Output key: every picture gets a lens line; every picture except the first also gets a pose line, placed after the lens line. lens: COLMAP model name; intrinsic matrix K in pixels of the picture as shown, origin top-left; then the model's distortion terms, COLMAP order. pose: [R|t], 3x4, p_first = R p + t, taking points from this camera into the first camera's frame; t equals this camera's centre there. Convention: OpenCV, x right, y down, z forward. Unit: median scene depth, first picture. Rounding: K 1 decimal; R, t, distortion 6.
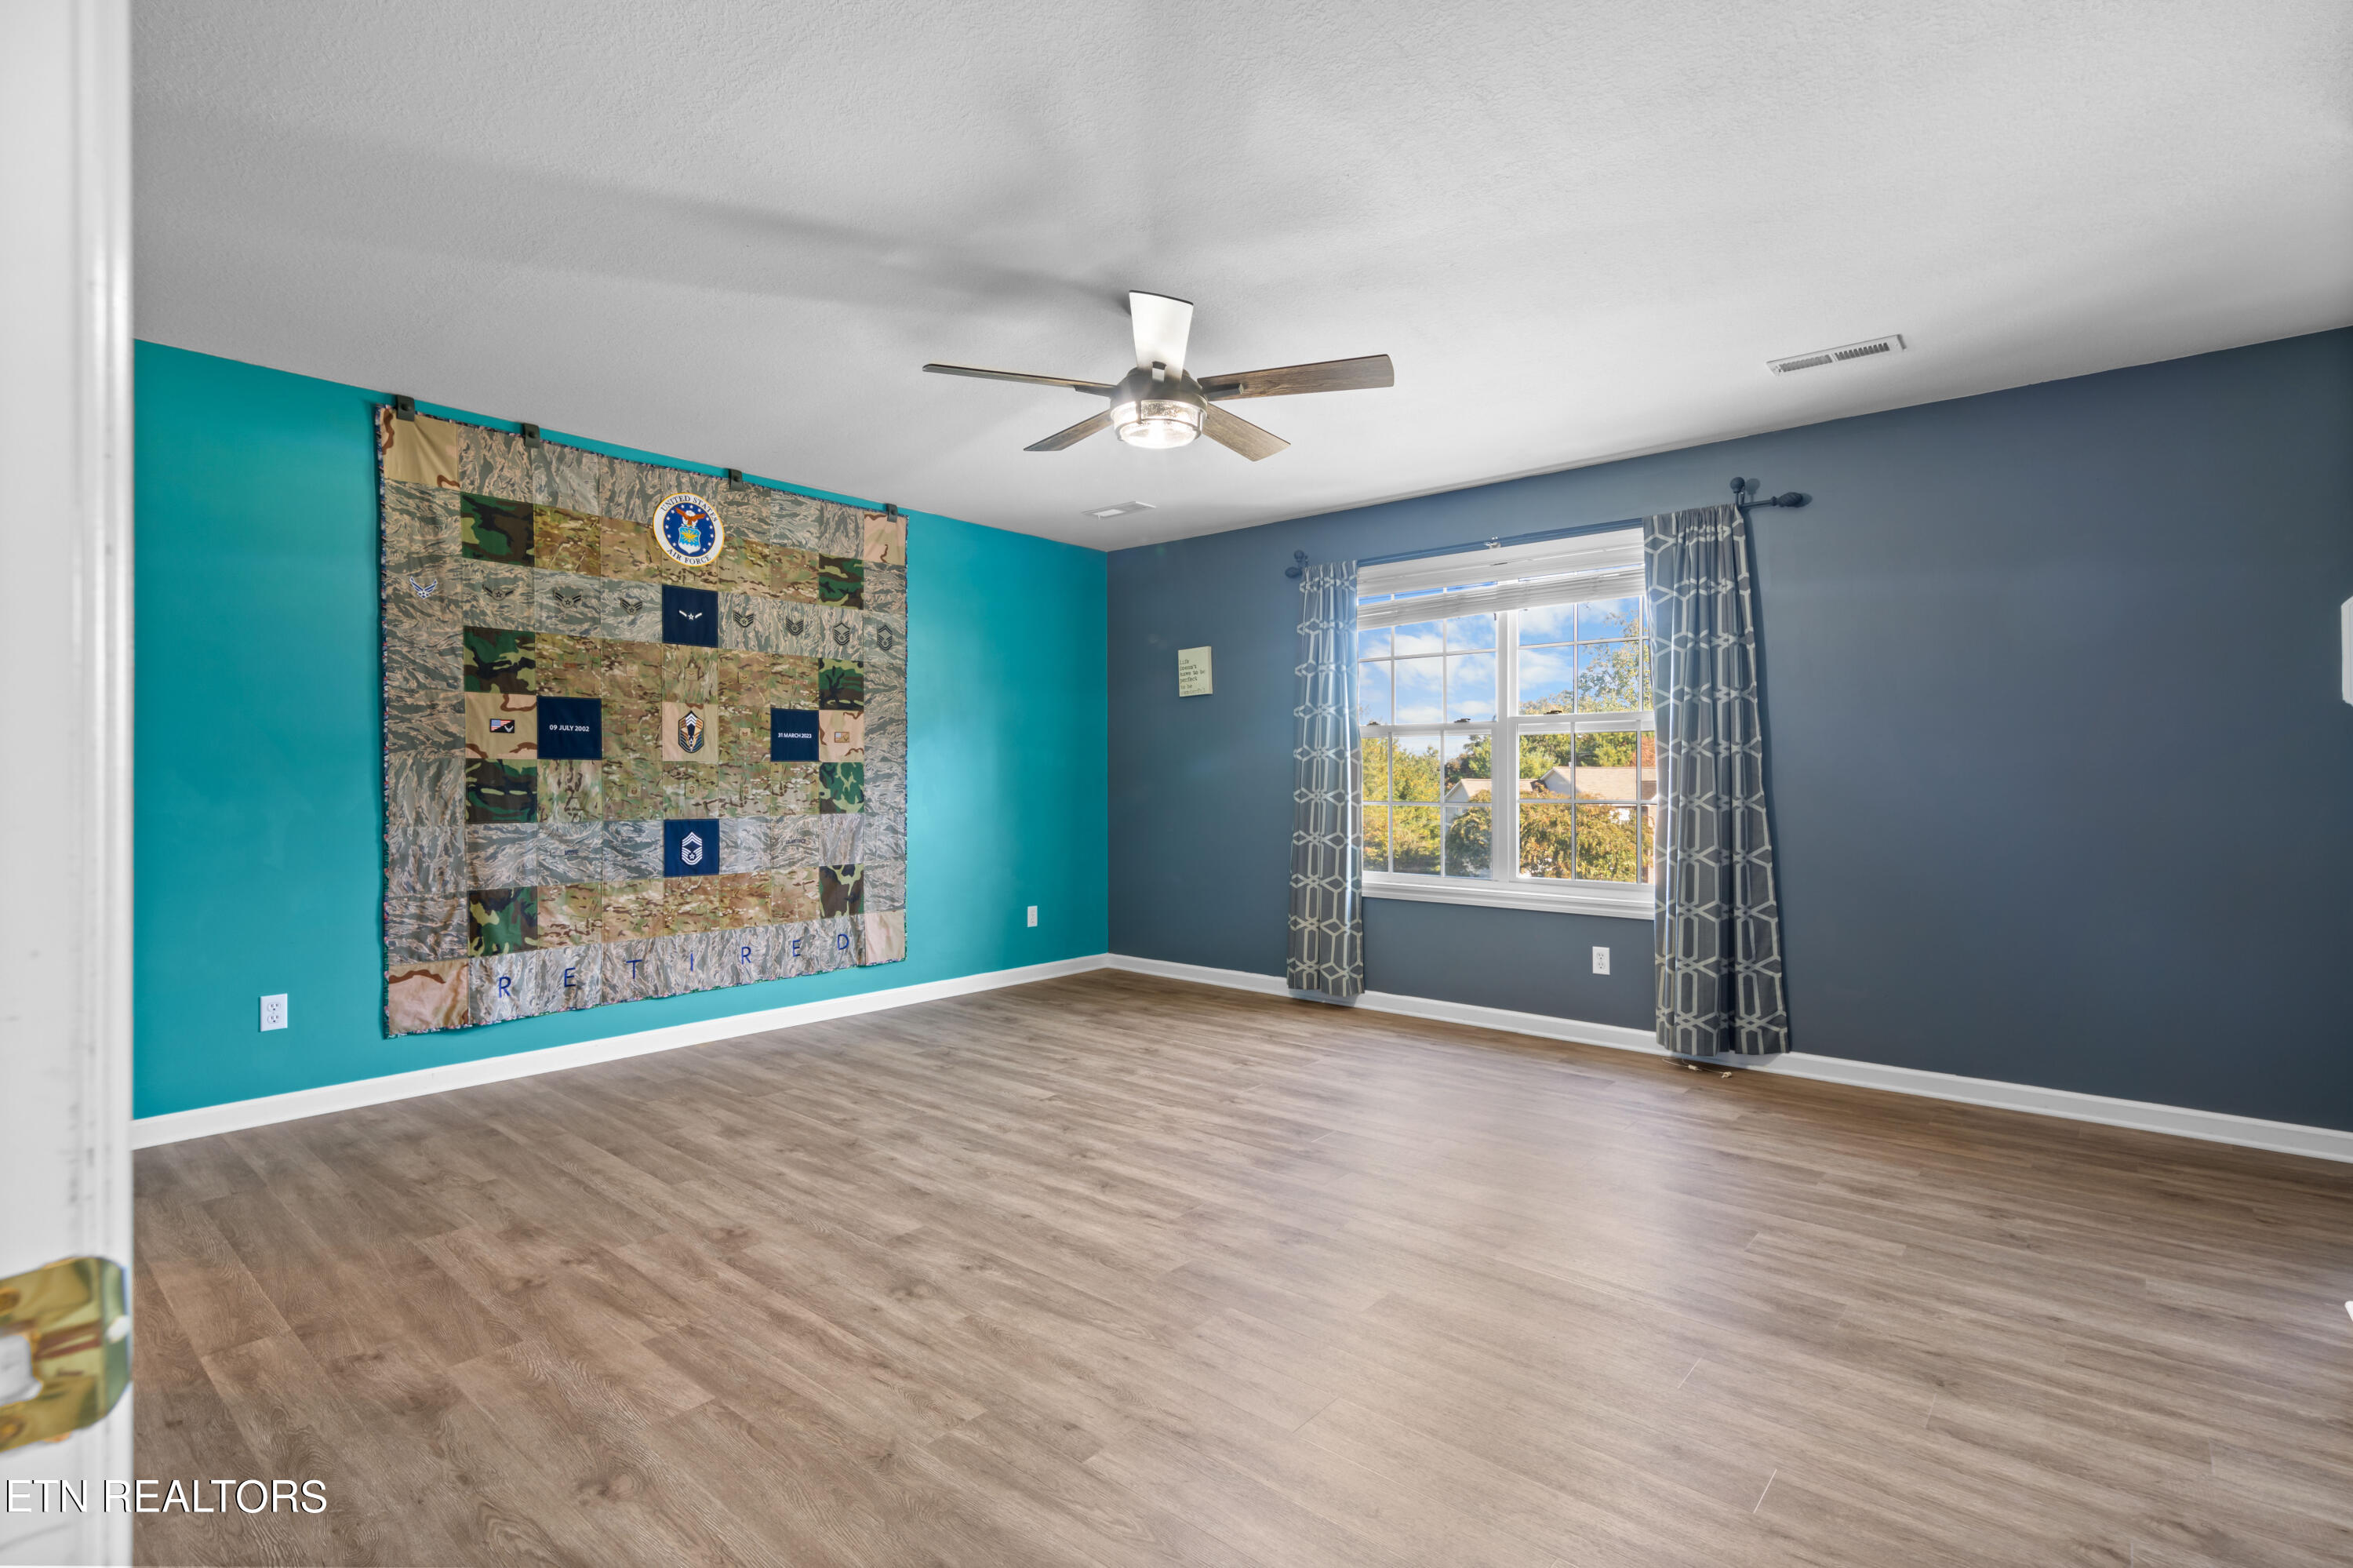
lens RADIAL K [[1123.7, 0, 1146.0], [0, 1123.7, 772.8], [0, 0, 1]] dist [0.004122, -0.000182]
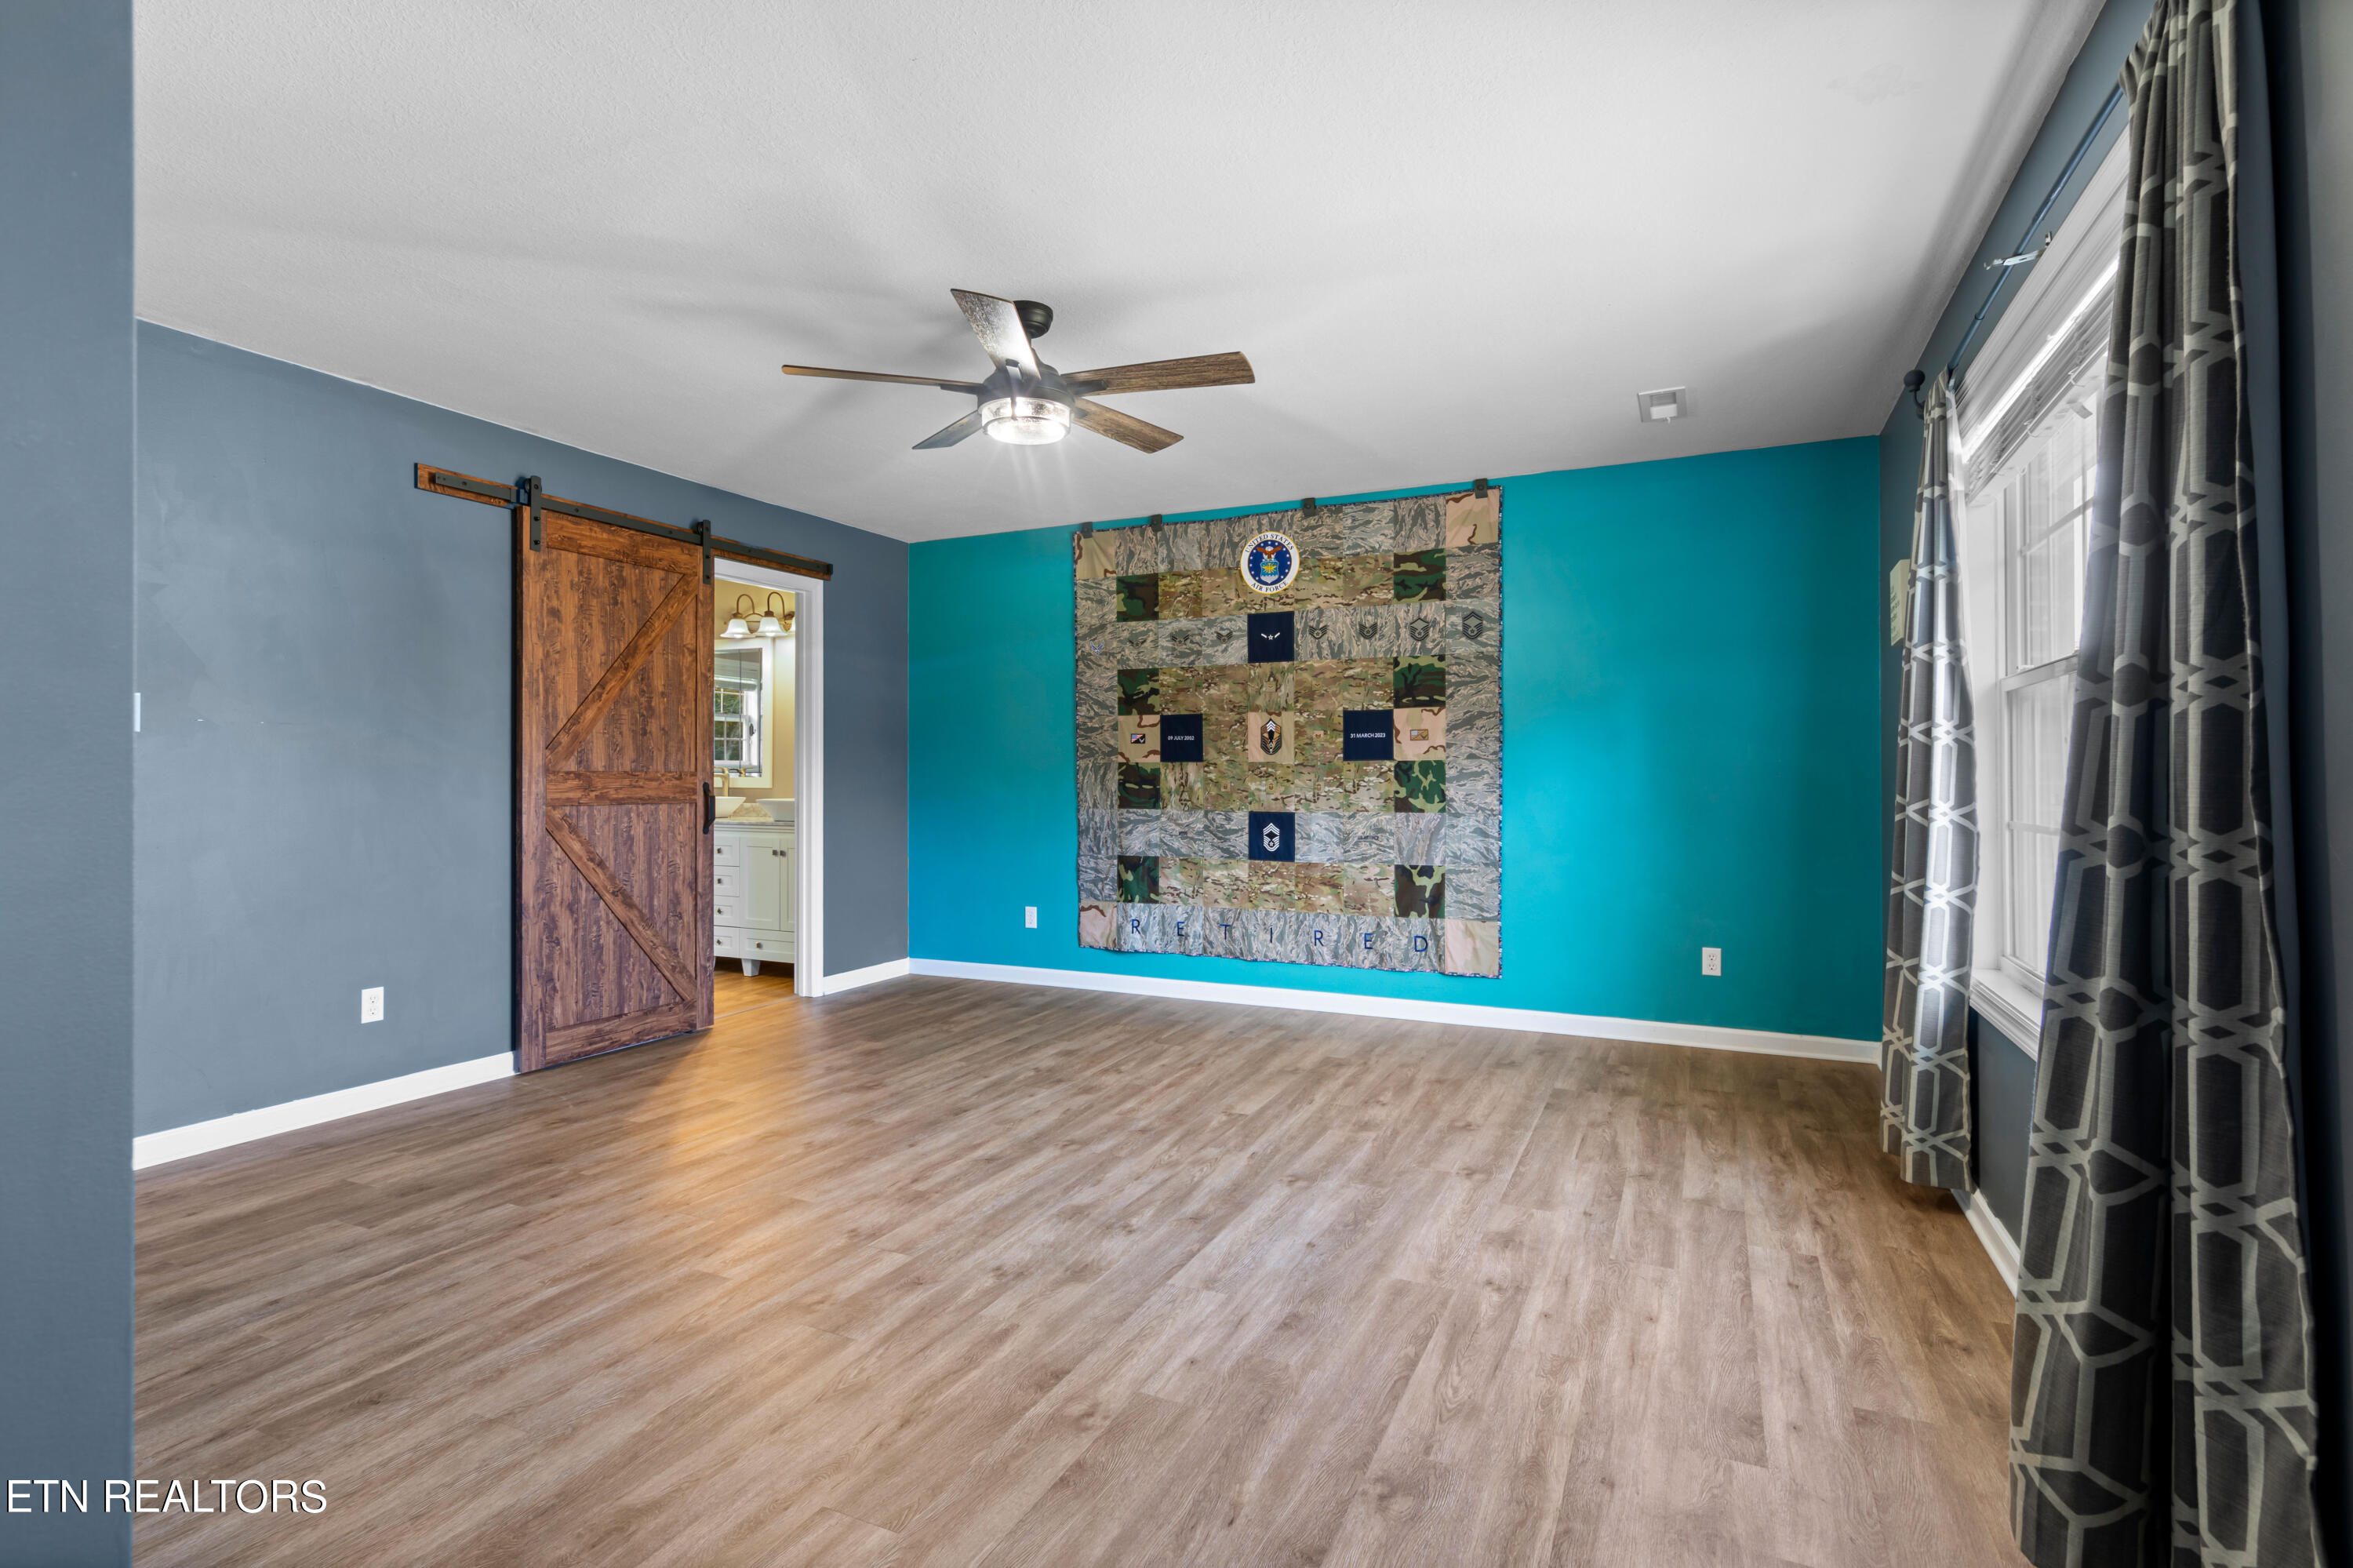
lens RADIAL K [[1123.7, 0, 1146.0], [0, 1123.7, 772.8], [0, 0, 1]] dist [0.004122, -0.000182]
pose [[0.266164, -0.002223, -0.963925, 0.756209], [0.003285, 0.999994, -0.001399, 0.002424], [0.963922, -0.002794, 0.266169, 0.631993]]
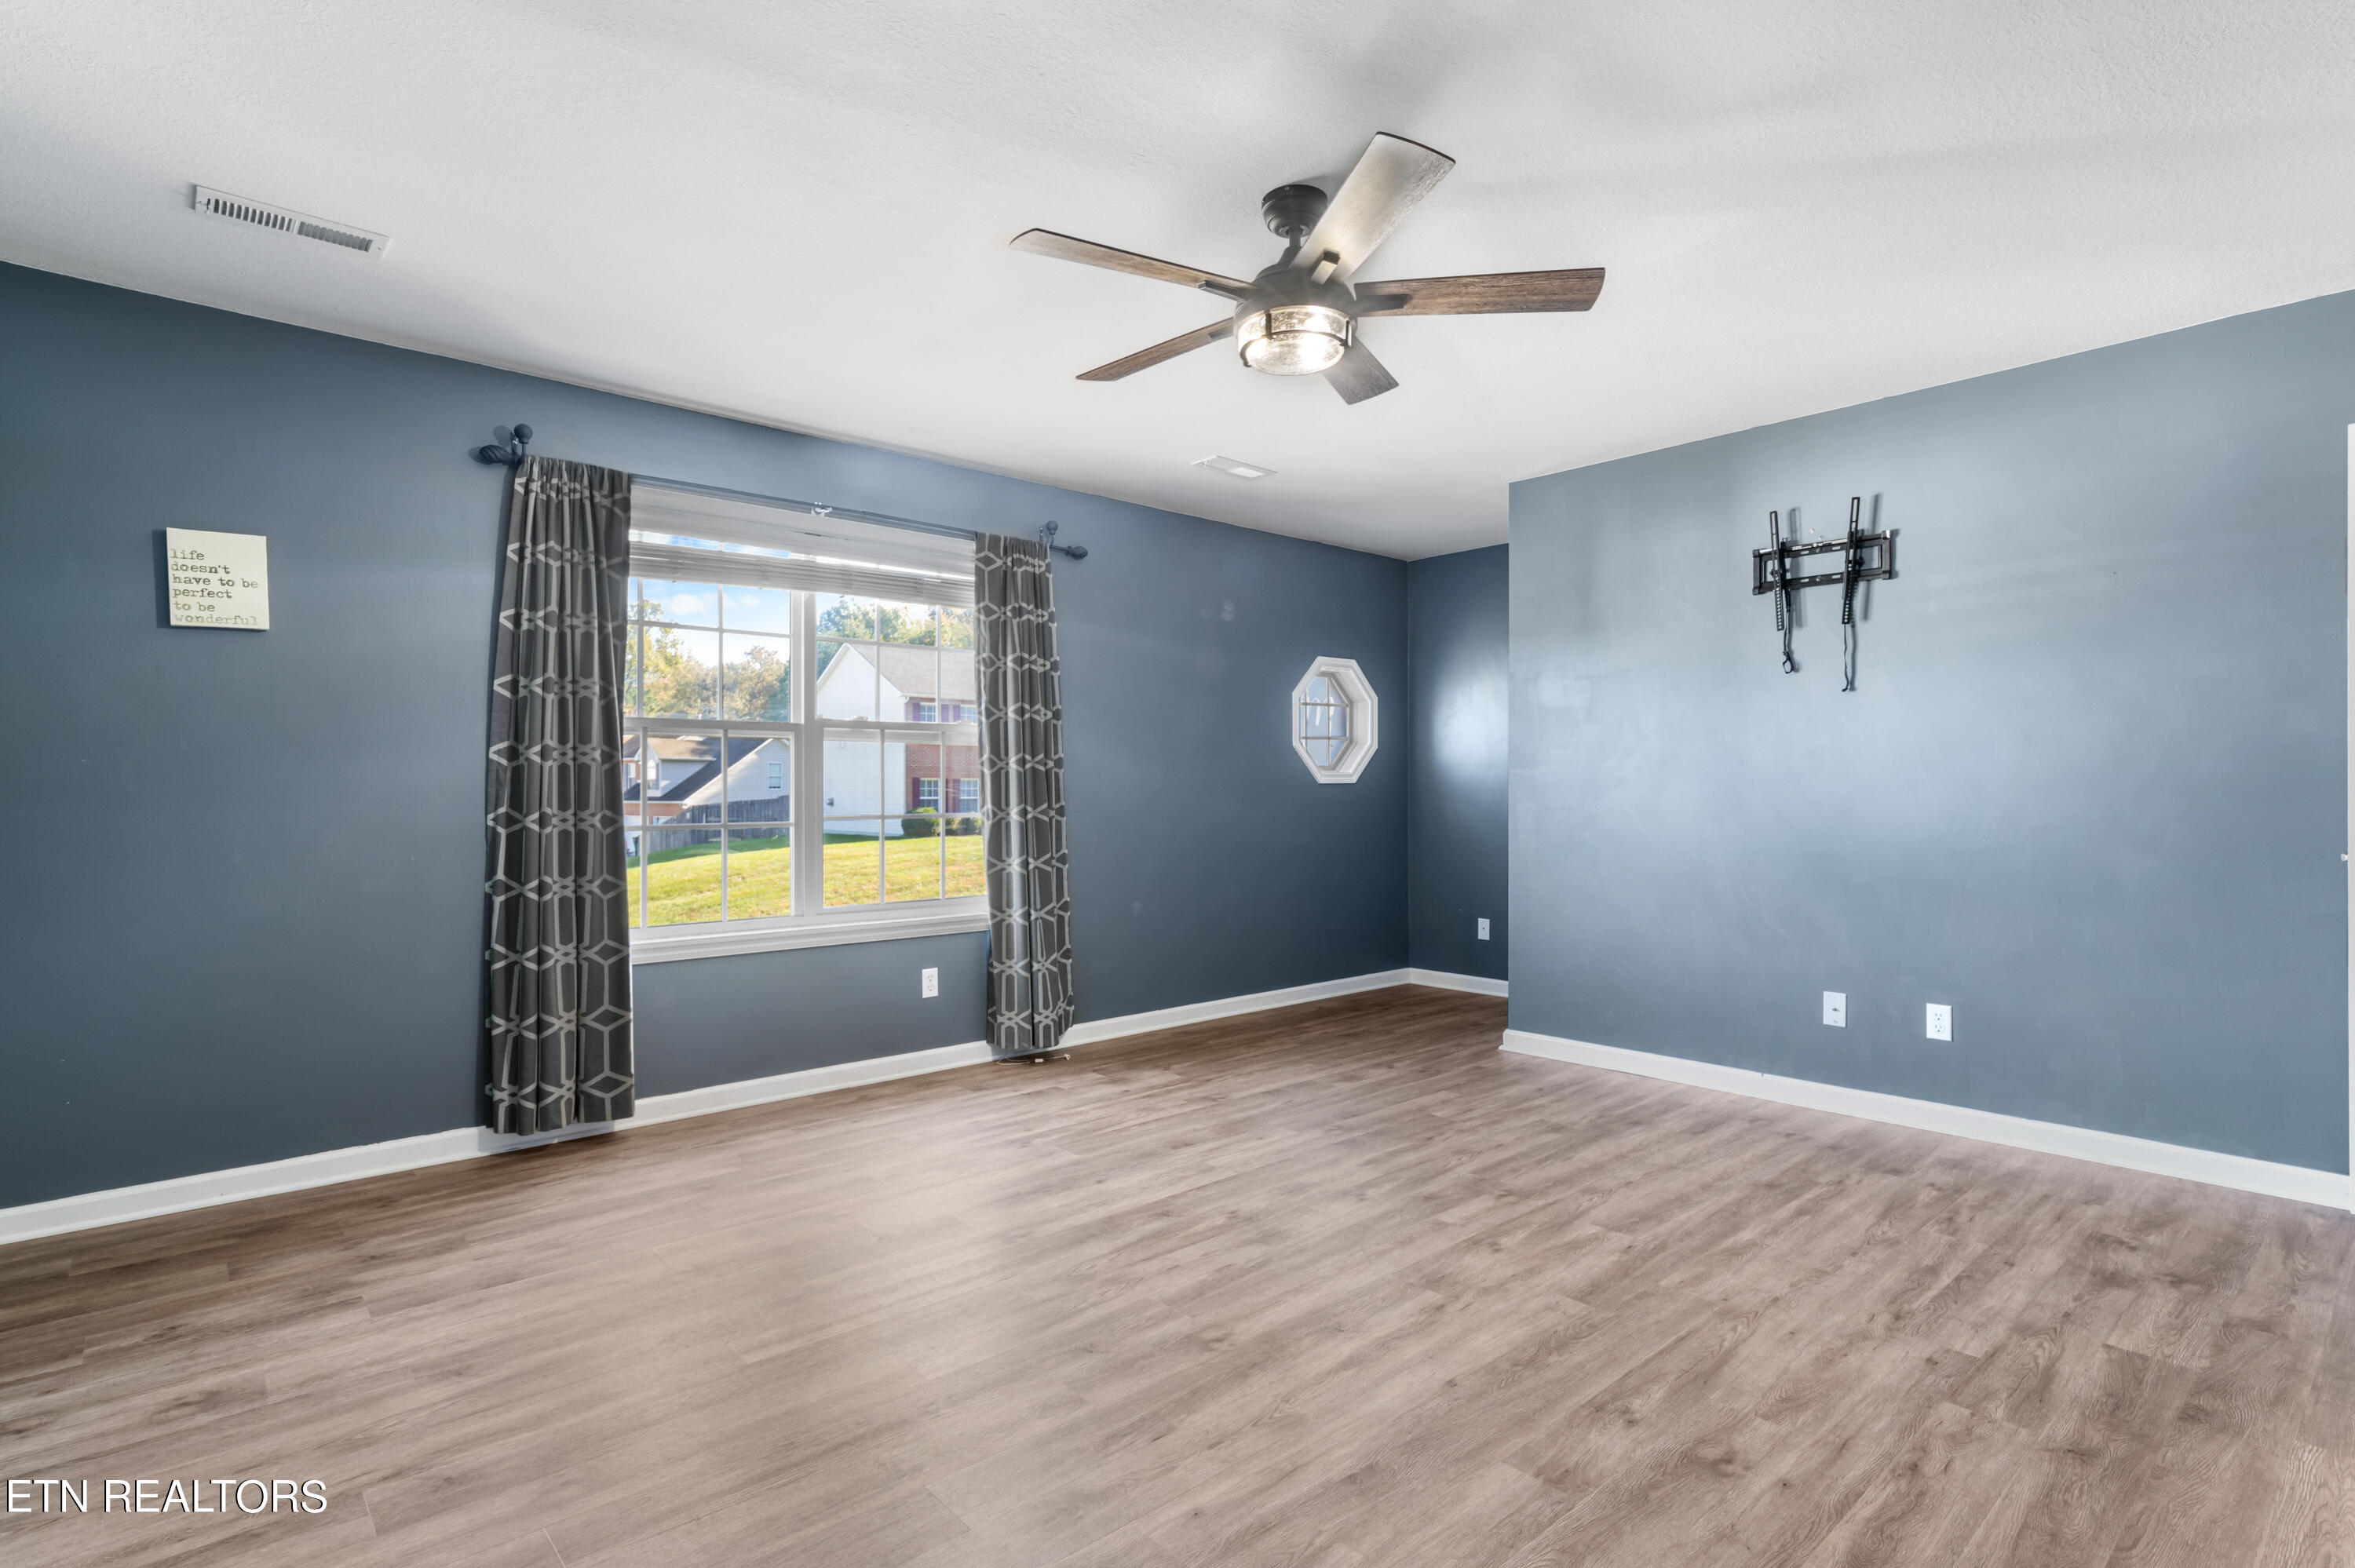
lens RADIAL K [[1163.2, 0, 1182.3], [0, 1163.2, 788.3], [0, 0, 1]] dist [0.002744, -0.000210]
pose [[0.112293, -0.001053, 0.993675, -0.609384], [-0.002185, 0.999997, 0.001306, 0.000303], [-0.993673, -0.002318, 0.112290, 0.746829]]
